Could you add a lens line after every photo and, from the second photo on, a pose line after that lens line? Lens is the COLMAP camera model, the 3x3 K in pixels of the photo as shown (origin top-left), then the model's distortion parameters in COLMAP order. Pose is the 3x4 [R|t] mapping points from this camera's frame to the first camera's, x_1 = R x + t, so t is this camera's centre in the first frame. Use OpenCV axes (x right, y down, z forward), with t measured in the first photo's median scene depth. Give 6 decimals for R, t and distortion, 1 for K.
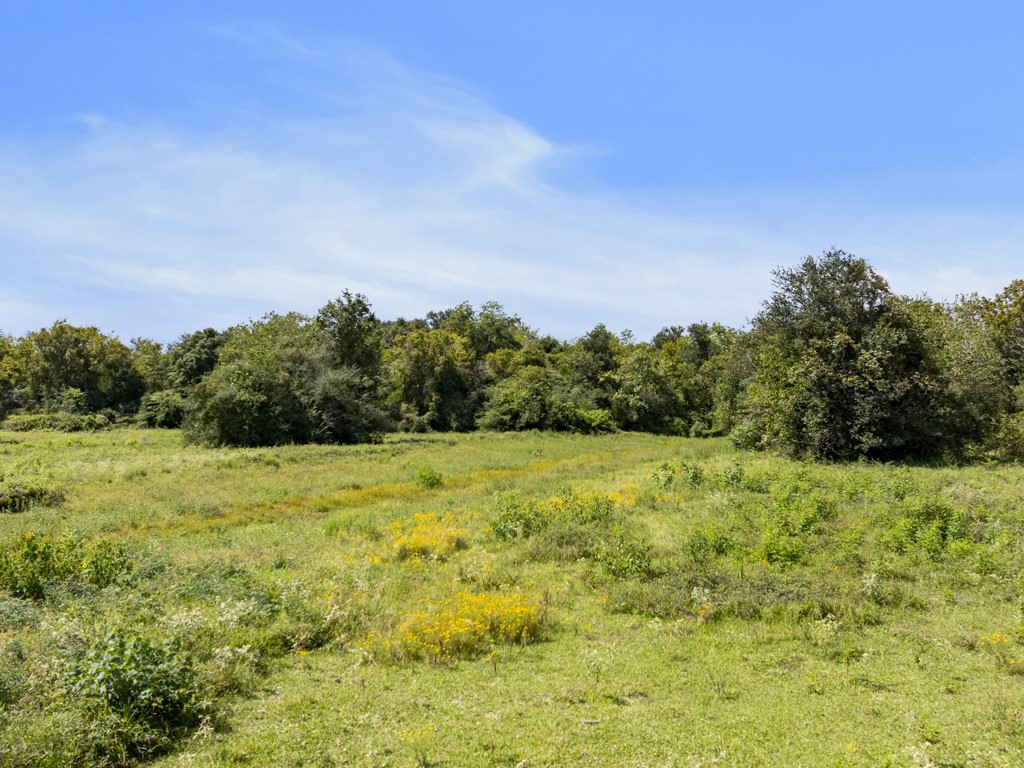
lens RADIAL K [[954.0, 0, 512.4], [0, 954.0, 377.1], [0, 0, 1]] dist [-0.016253, -0.016052]
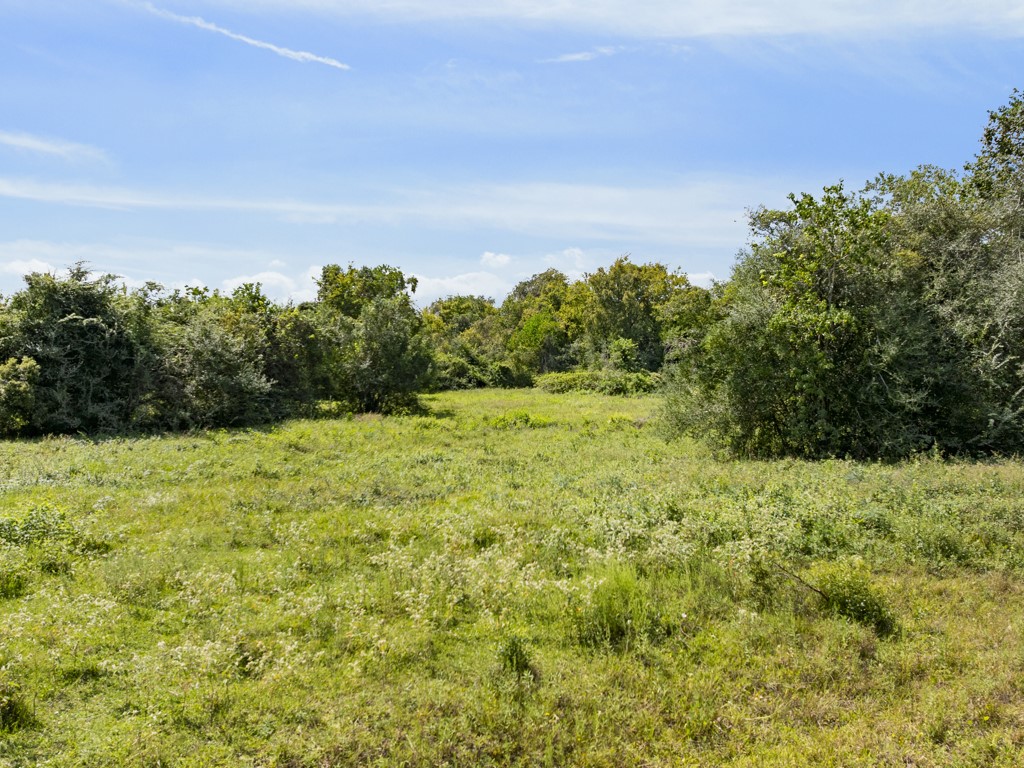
lens RADIAL K [[954.0, 0, 512.4], [0, 954.0, 377.1], [0, 0, 1]] dist [-0.016253, -0.016052]
pose [[0.808325, 0.002426, -0.588732, -0.070765], [0.022418, 0.999139, 0.034897, 0.013266], [0.588310, -0.041406, 0.807575, 0.296043]]
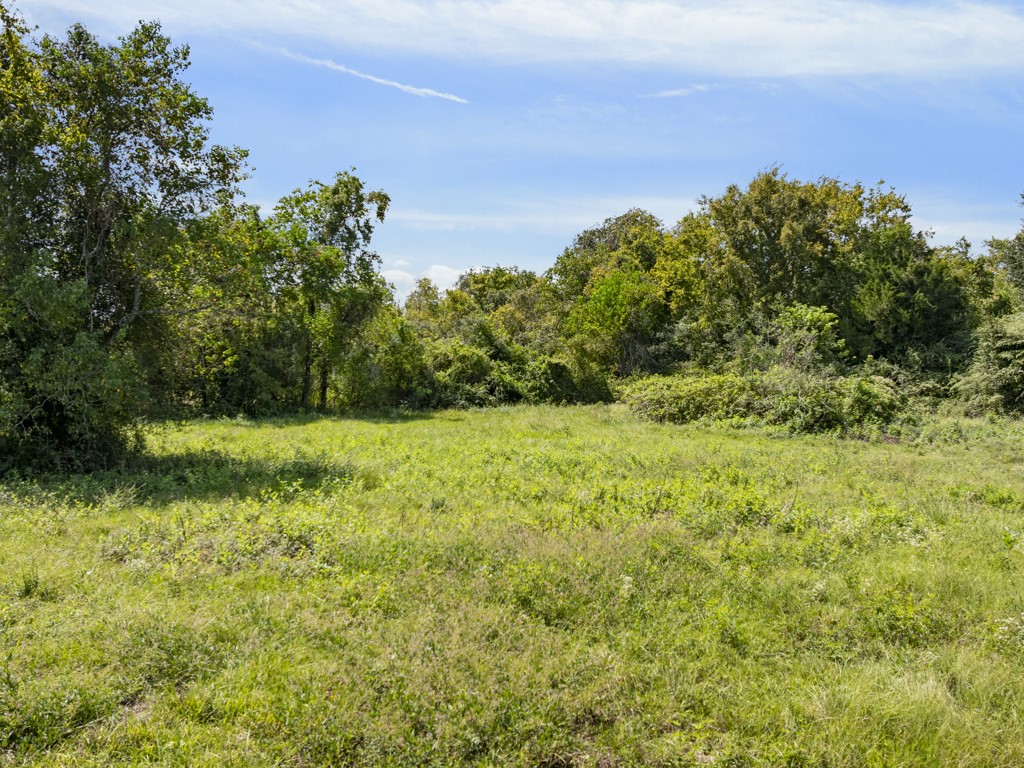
lens RADIAL K [[942.0, 0, 512.3], [0, 942.0, 427.3], [0, 0, 1]] dist [-0.018523, -0.009178]
pose [[0.768664, 0.037415, -0.638558, -0.297401], [0.023177, 0.996003, 0.086257, 0.024047], [0.639233, -0.081102, 0.764724, 0.608261]]
